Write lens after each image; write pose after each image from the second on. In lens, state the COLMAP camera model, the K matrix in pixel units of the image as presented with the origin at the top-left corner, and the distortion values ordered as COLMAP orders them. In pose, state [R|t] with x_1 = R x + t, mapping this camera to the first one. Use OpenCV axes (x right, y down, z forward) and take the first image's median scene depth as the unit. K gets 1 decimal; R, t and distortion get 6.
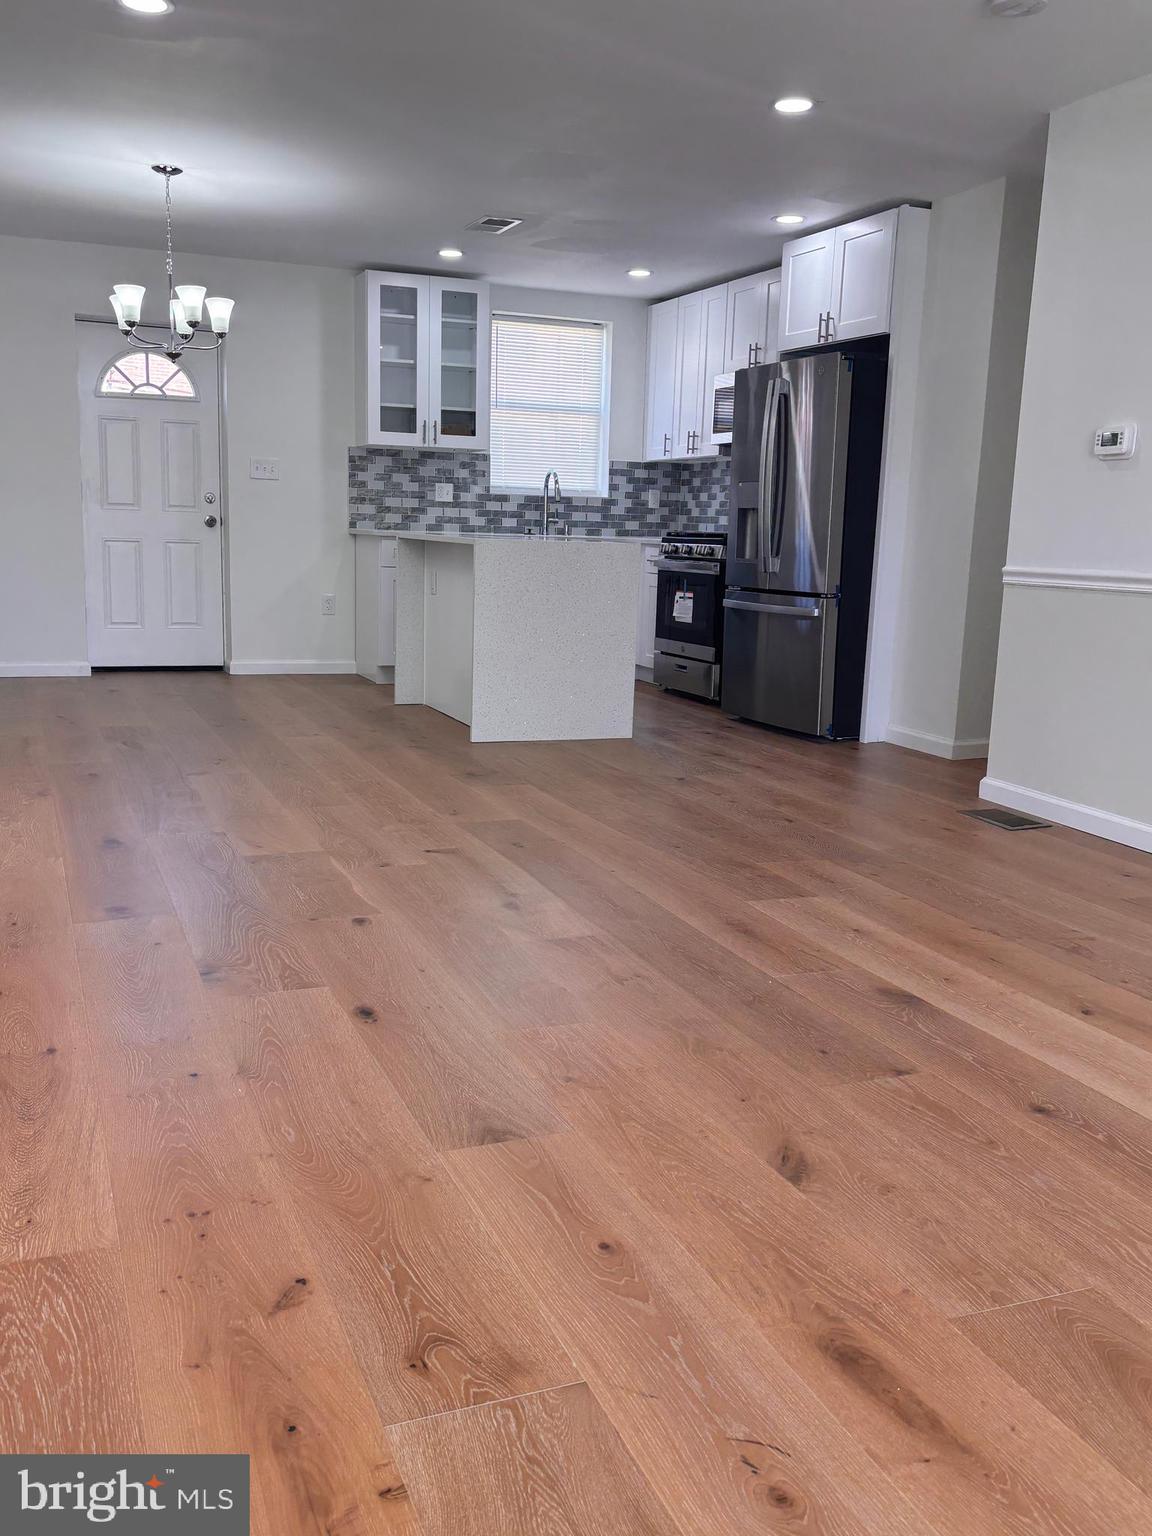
lens RADIAL K [[1351.0, 0, 576.7], [0, 1351.0, 767.3], [0, 0, 1]] dist [0.040077, -0.020803]
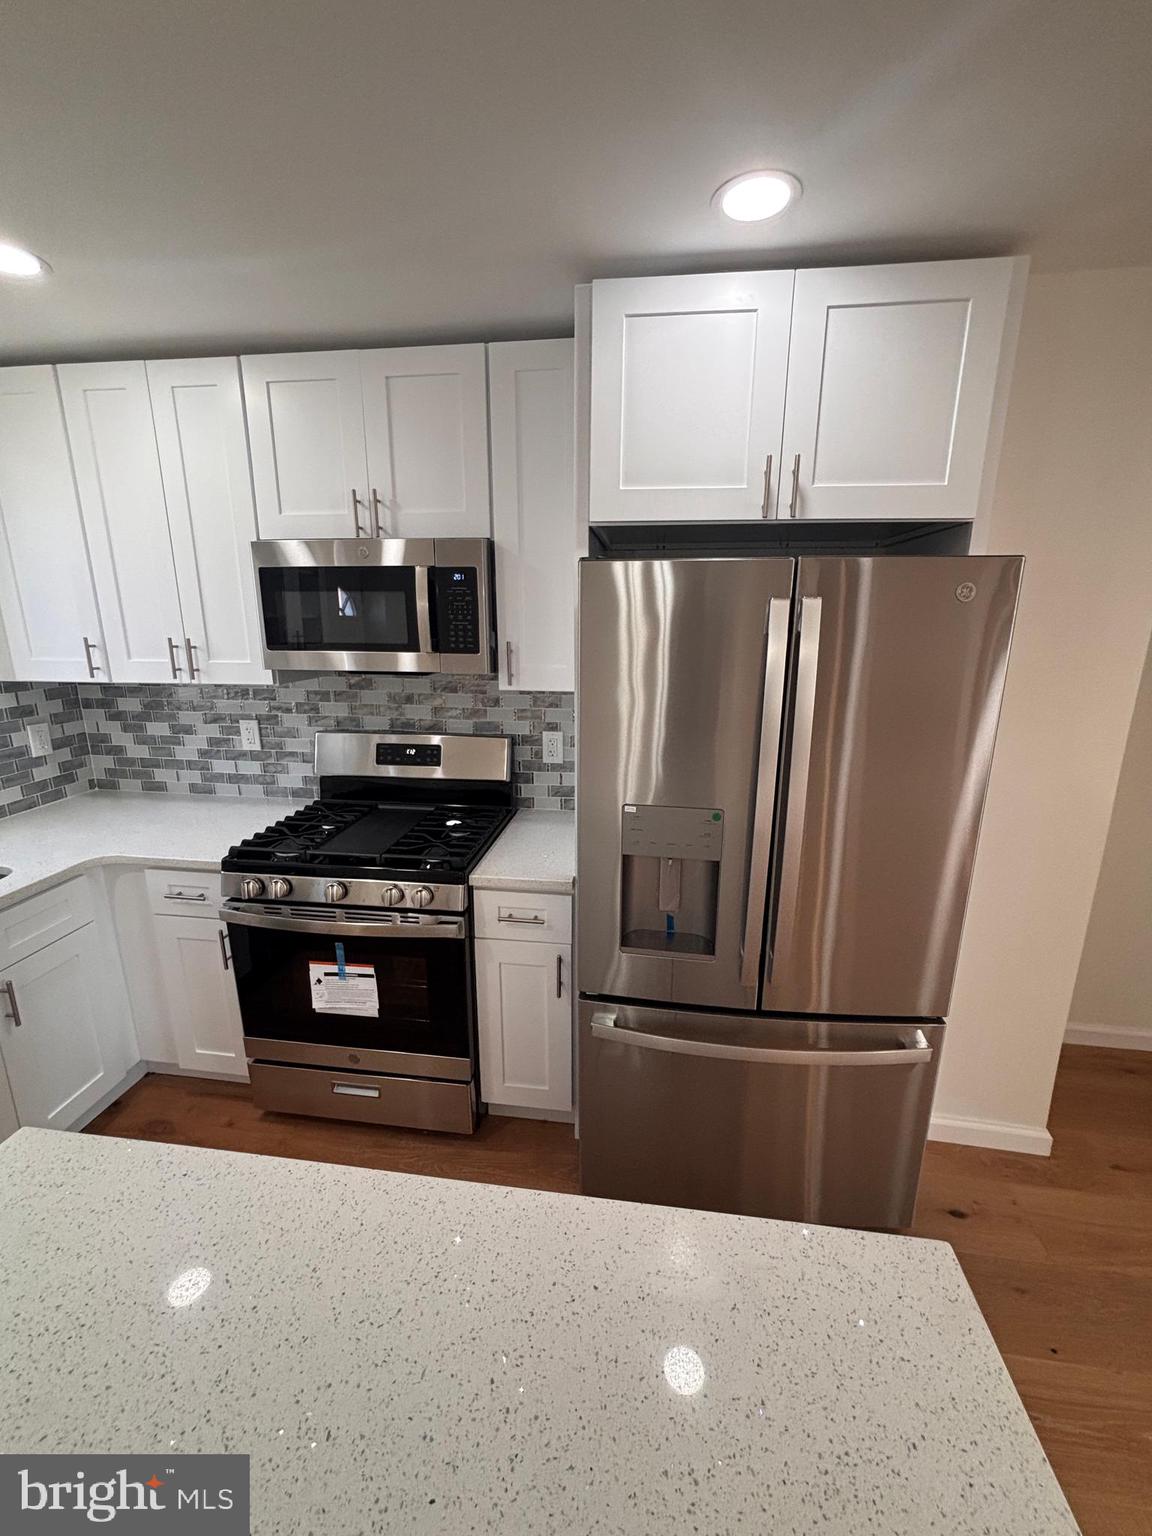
lens RADIAL K [[616.5, 0, 577.9], [0, 616.5, 768.4], [0, 0, 1]] dist [-0.002155, -0.000120]
pose [[0.503224, -0.231116, 0.832677, -0.050508], [0.161382, 0.971755, 0.172188, -0.209078], [-0.848953, 0.047730, 0.526308, 0.722081]]
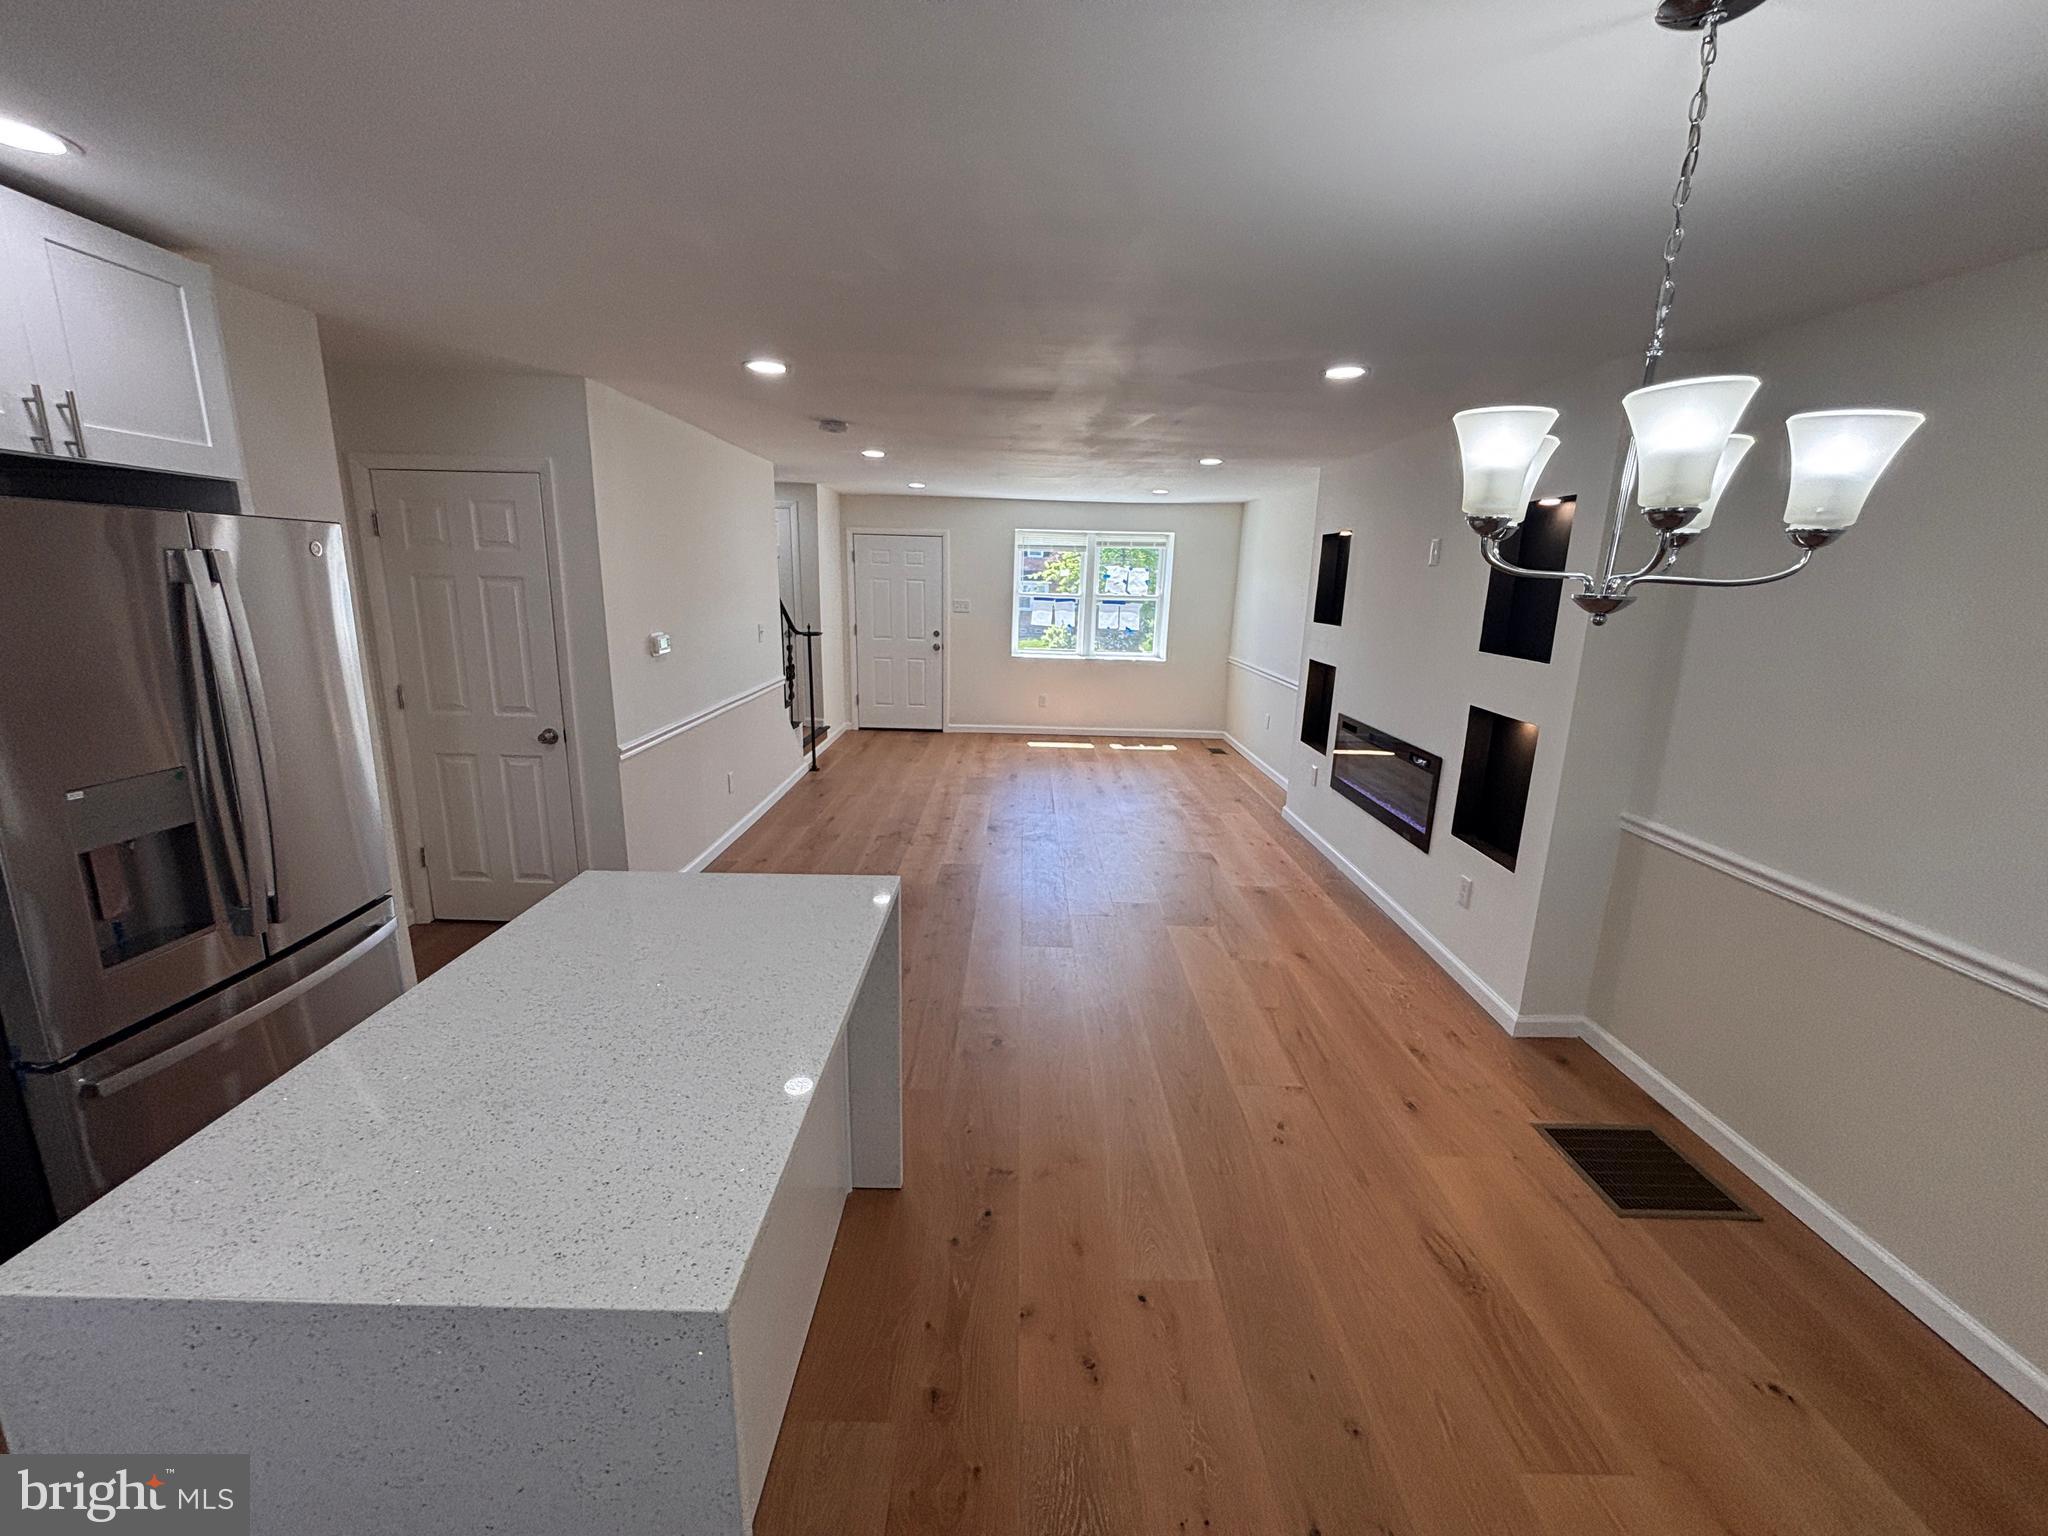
lens RADIAL K [[819.8, 0, 1012.9], [0, 819.8, 759.1], [0, 0, 1]] dist [0.003528, 0.000155]
pose [[-0.918005, -0.135451, 0.372719, -0.170682], [0.018911, 0.923840, 0.382311, -0.242369], [-0.396117, 0.358012, -0.845529, 0.869104]]
